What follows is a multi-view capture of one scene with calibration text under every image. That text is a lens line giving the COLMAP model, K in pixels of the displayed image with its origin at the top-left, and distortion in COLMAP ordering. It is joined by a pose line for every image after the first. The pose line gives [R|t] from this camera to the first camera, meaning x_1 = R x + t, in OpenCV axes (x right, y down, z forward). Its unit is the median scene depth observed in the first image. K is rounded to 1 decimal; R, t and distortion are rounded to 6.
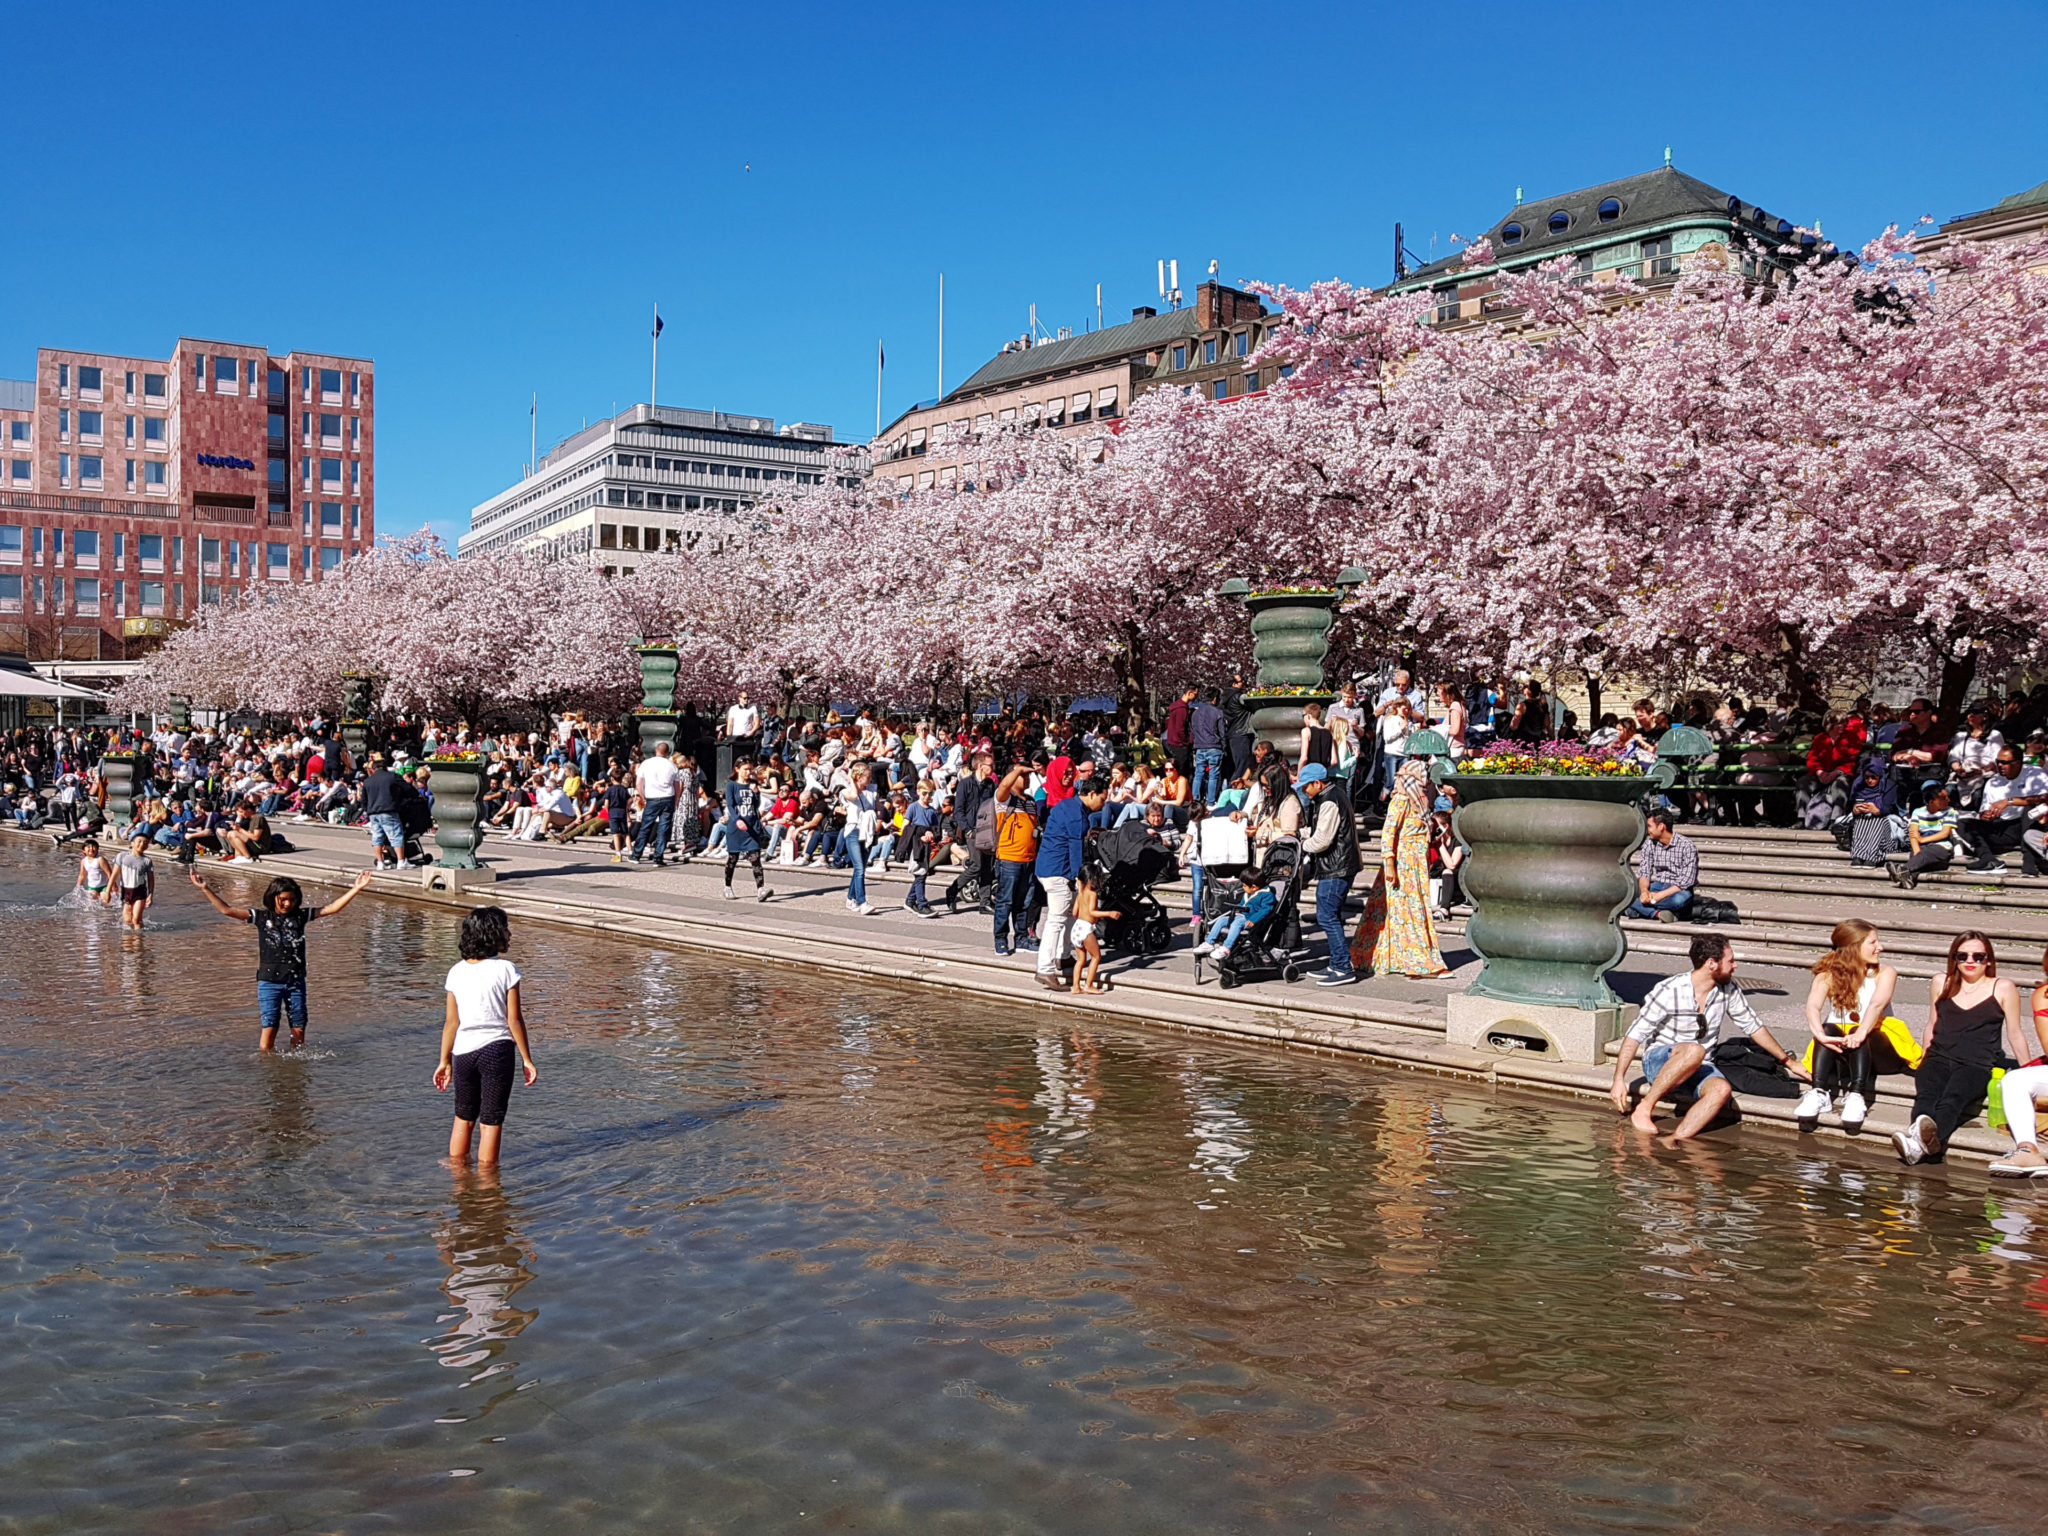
lens RADIAL K [[1646.0, 0, 1017.0], [0, 1646.0, 802.1], [0, 0, 1]] dist [-0.006469, -0.005561]
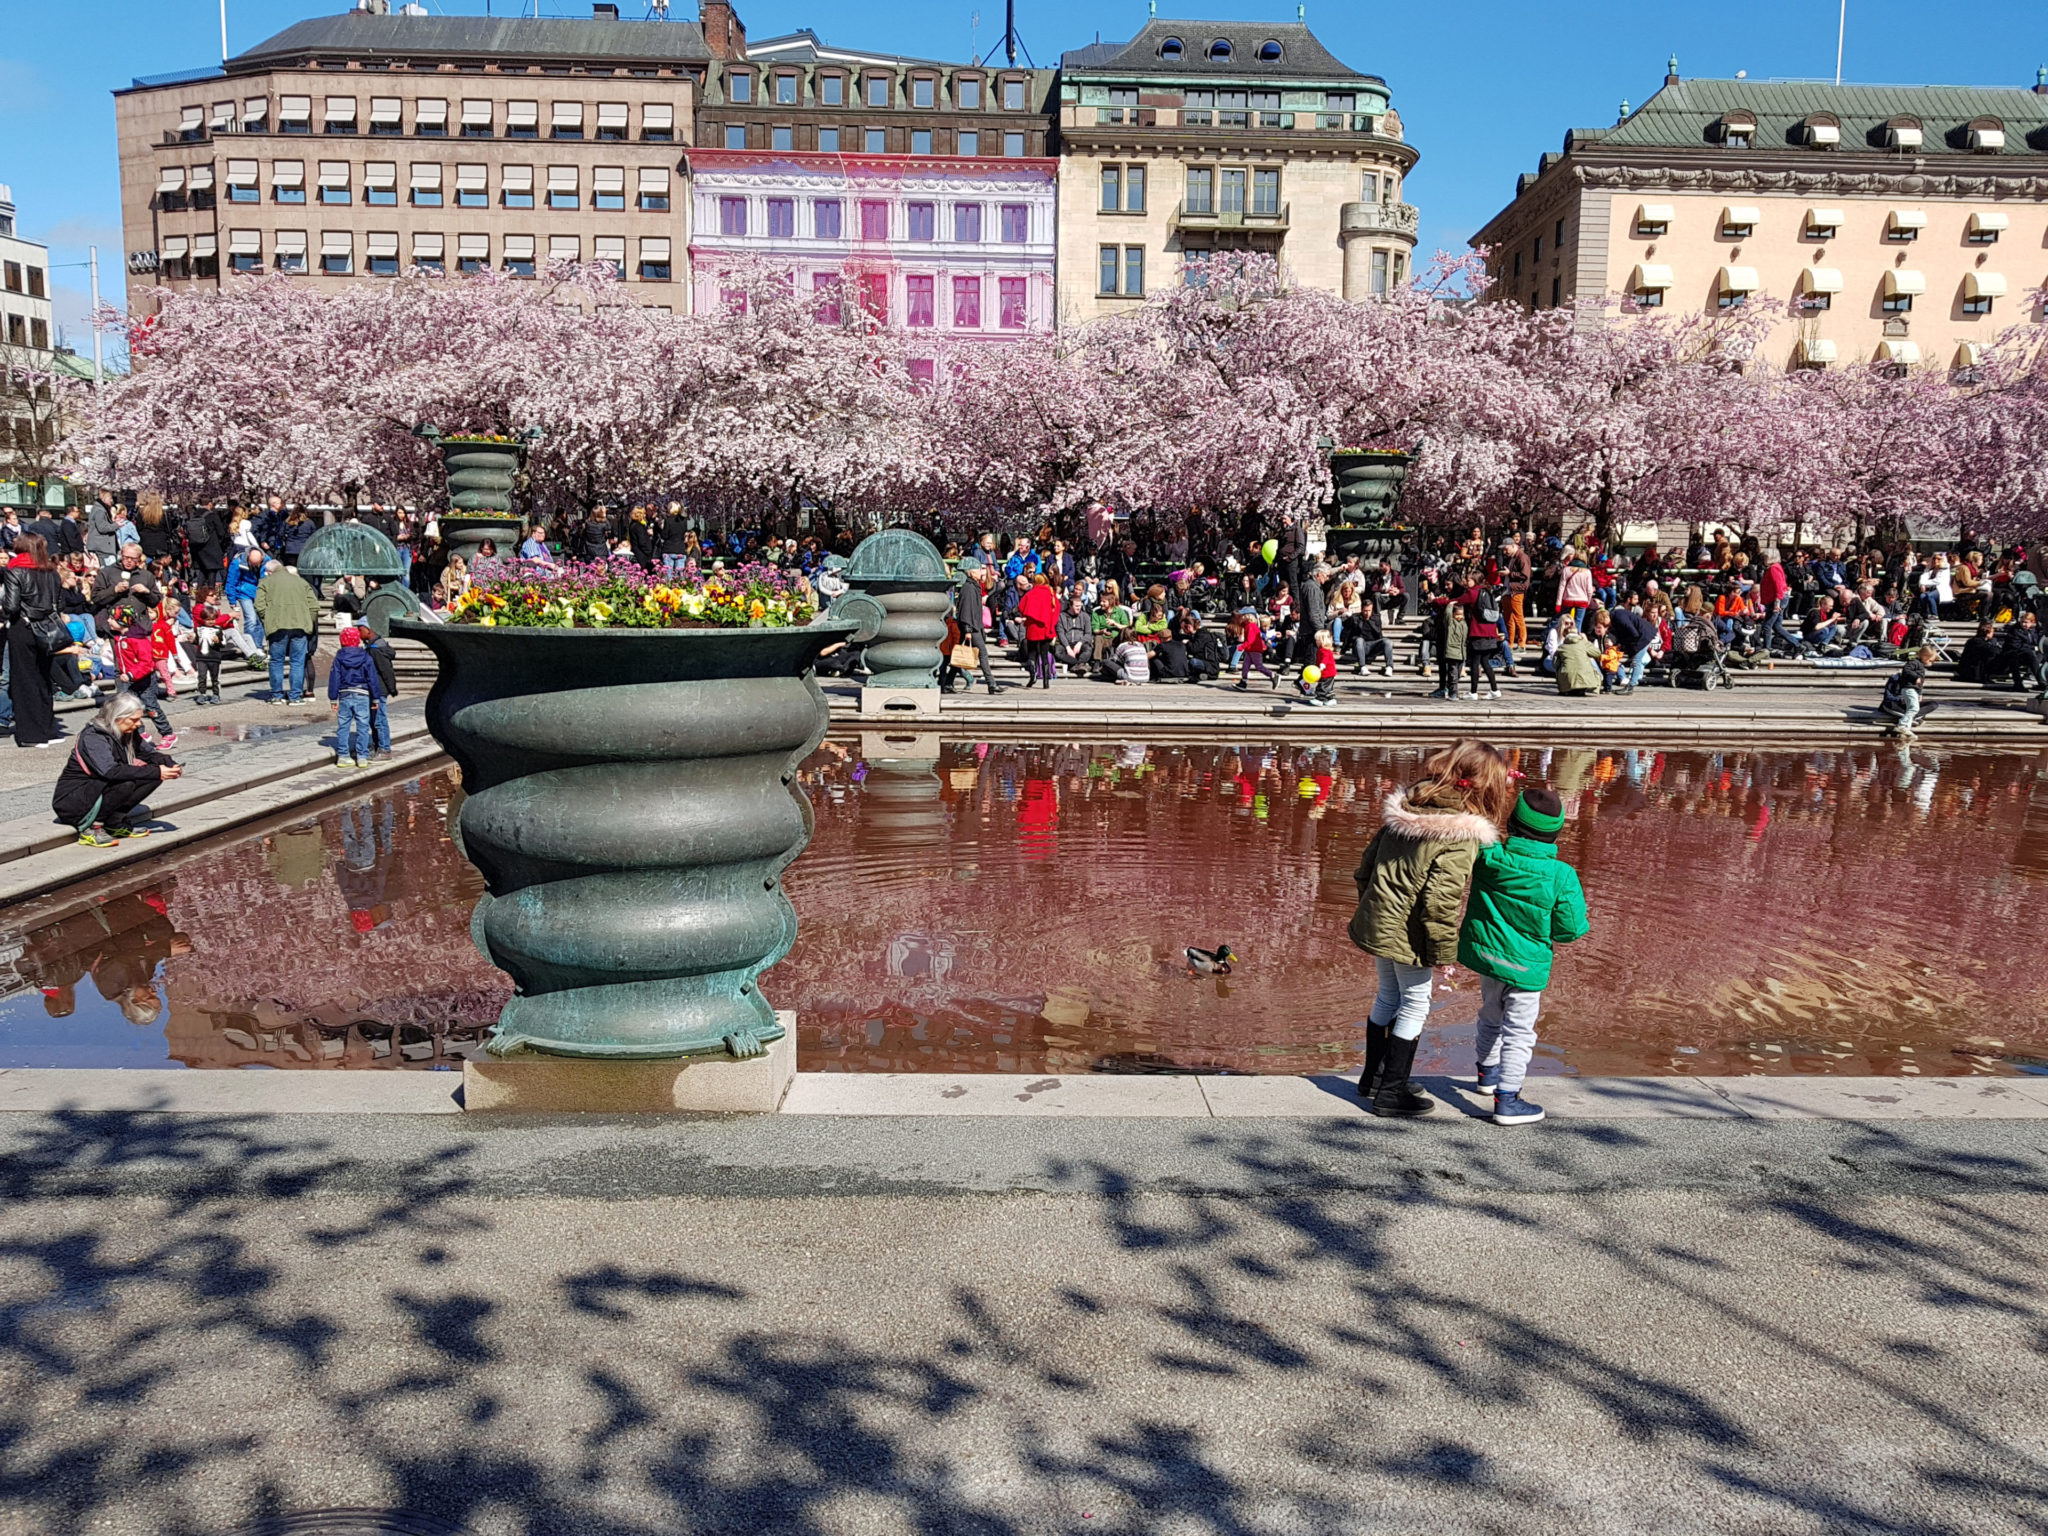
lens RADIAL K [[1646.0, 0, 1081.9], [0, 1646.0, 763.4], [0, 0, 1]] dist [-0.006469, -0.005561]
pose [[0.659398, -0.081117, 0.747405, -0.364302], [0.006997, 0.994781, 0.101792, -0.009051], [-0.751762, -0.061891, 0.656524, 0.246562]]
